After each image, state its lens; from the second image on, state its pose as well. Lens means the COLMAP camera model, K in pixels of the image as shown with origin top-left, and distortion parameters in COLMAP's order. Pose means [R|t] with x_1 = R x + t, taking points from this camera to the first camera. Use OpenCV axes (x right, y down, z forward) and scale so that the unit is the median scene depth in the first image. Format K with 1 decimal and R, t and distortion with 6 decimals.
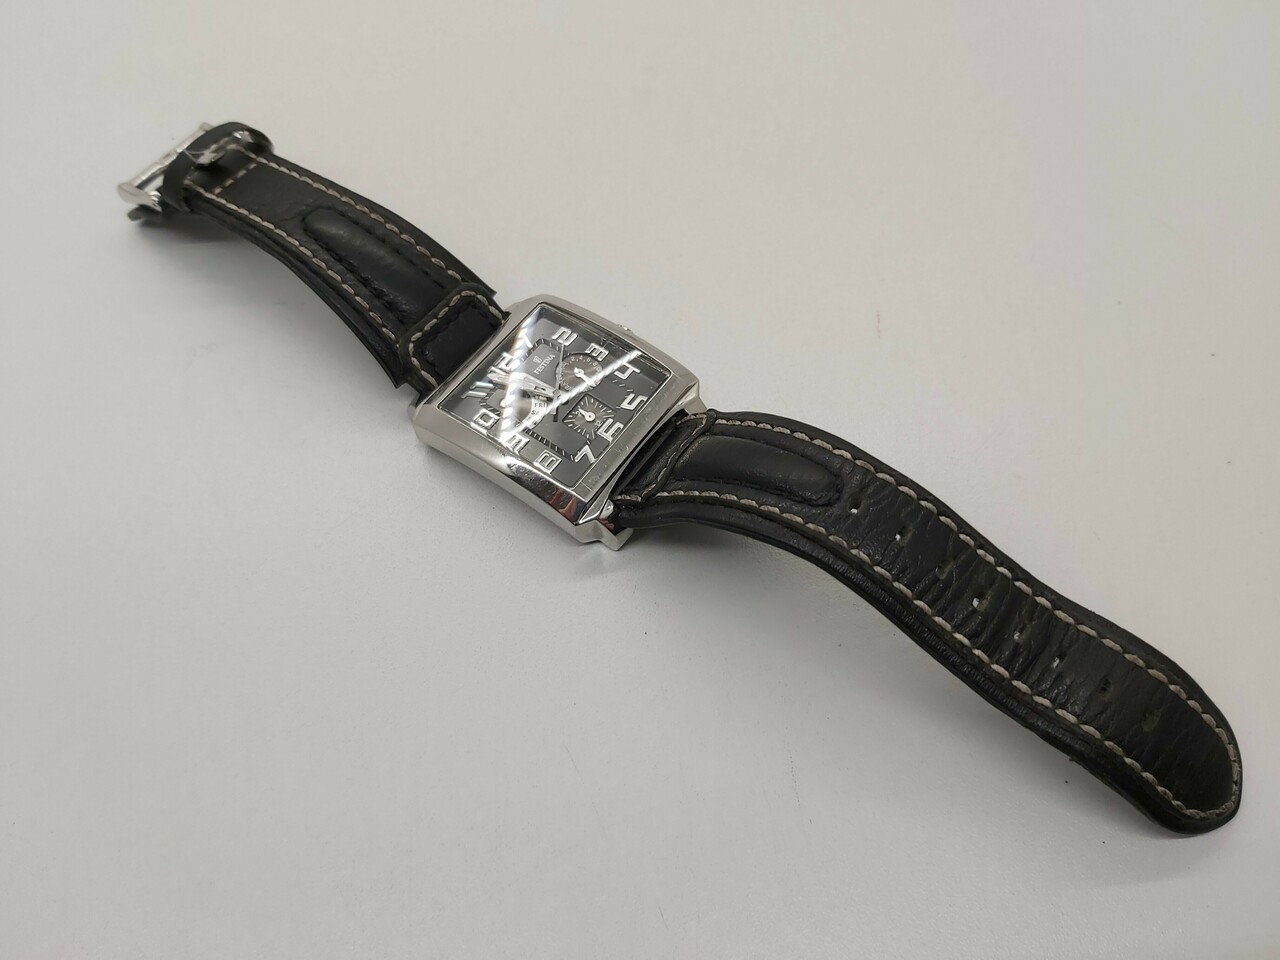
lens RADIAL K [[1066.8, 0, 644.1], [0, 1066.8, 452.1], [0, 0, 1]] dist [0.066056, -0.236814]
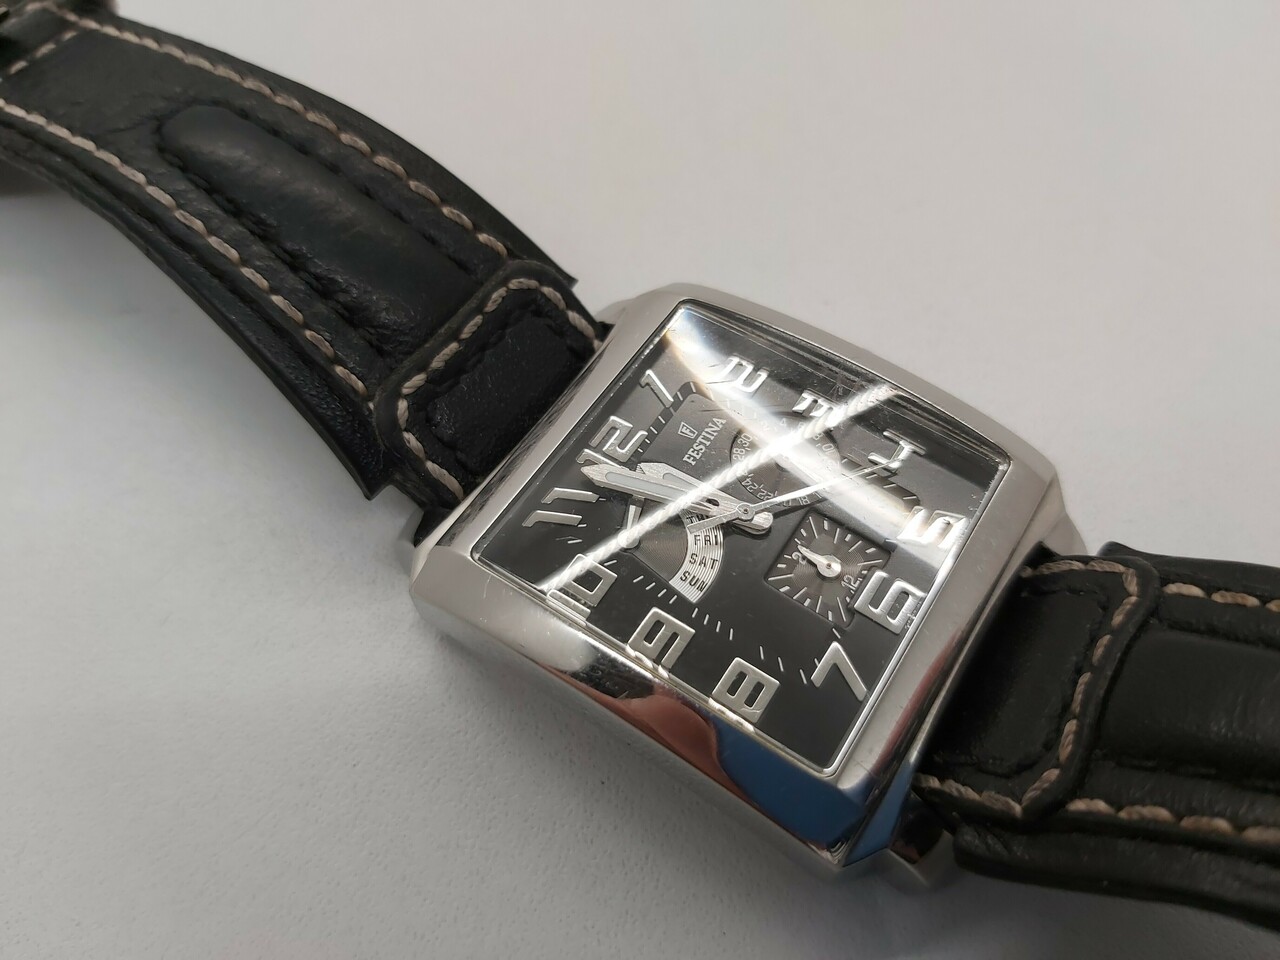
lens RADIAL K [[1059.8, 0, 647.8], [0, 1059.8, 473.4], [0, 0, 1]] dist [-0.056308, -0.006797]
pose [[0.999158, -0.019828, 0.035914, -0.134048], [0.019019, 0.999561, 0.022733, -0.079746], [-0.036349, -0.022031, 0.999096, 0.567527]]
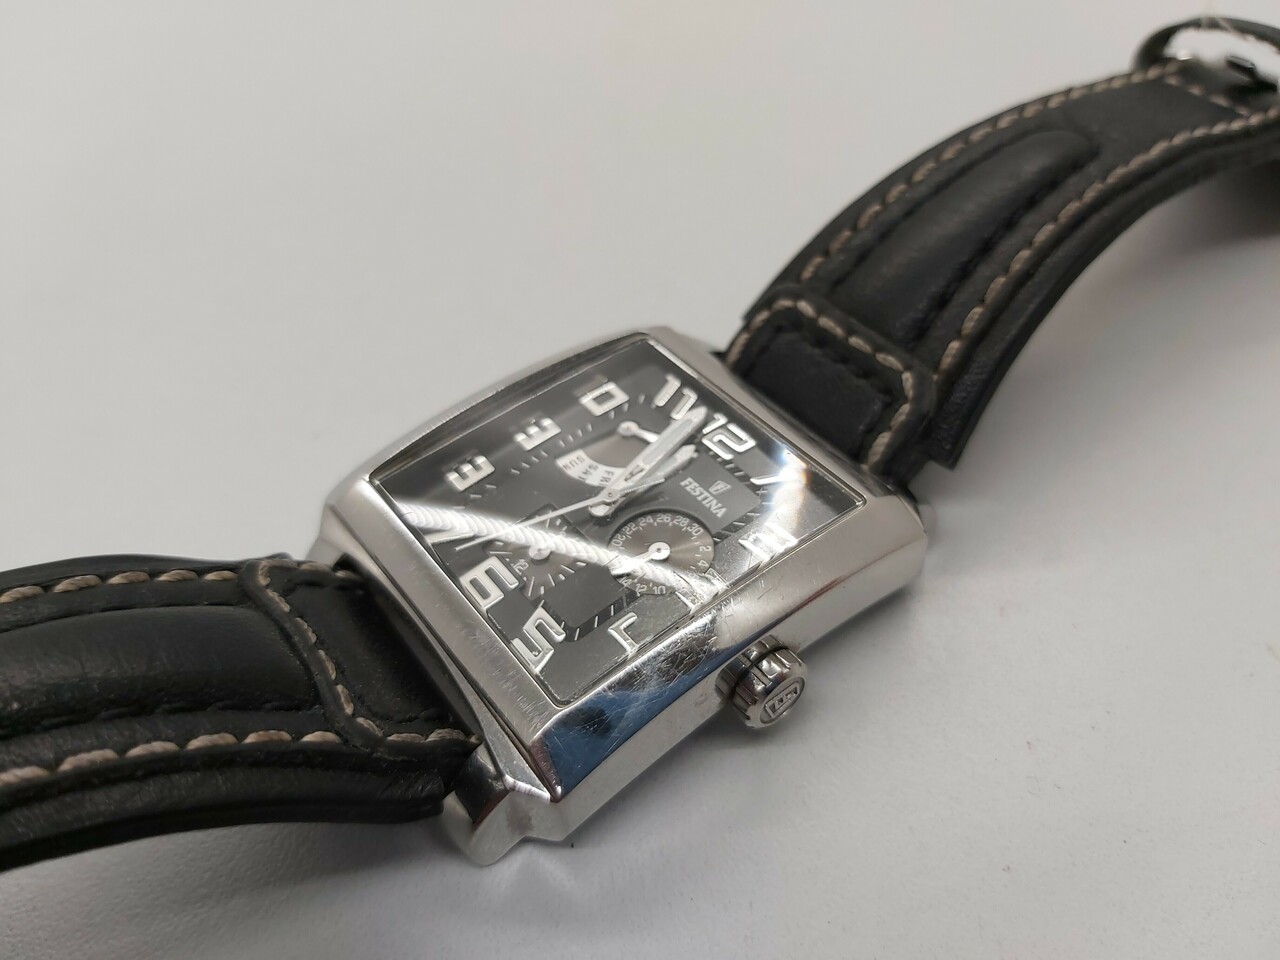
lens RADIAL K [[1059.8, 0, 647.8], [0, 1059.8, 473.4], [0, 0, 1]] dist [-0.056308, -0.006797]
pose [[-0.291891, 0.714450, -0.635893, 0.198599], [-0.748673, 0.243078, 0.616767, -0.351620], [0.595221, 0.656105, 0.463938, 0.771550]]
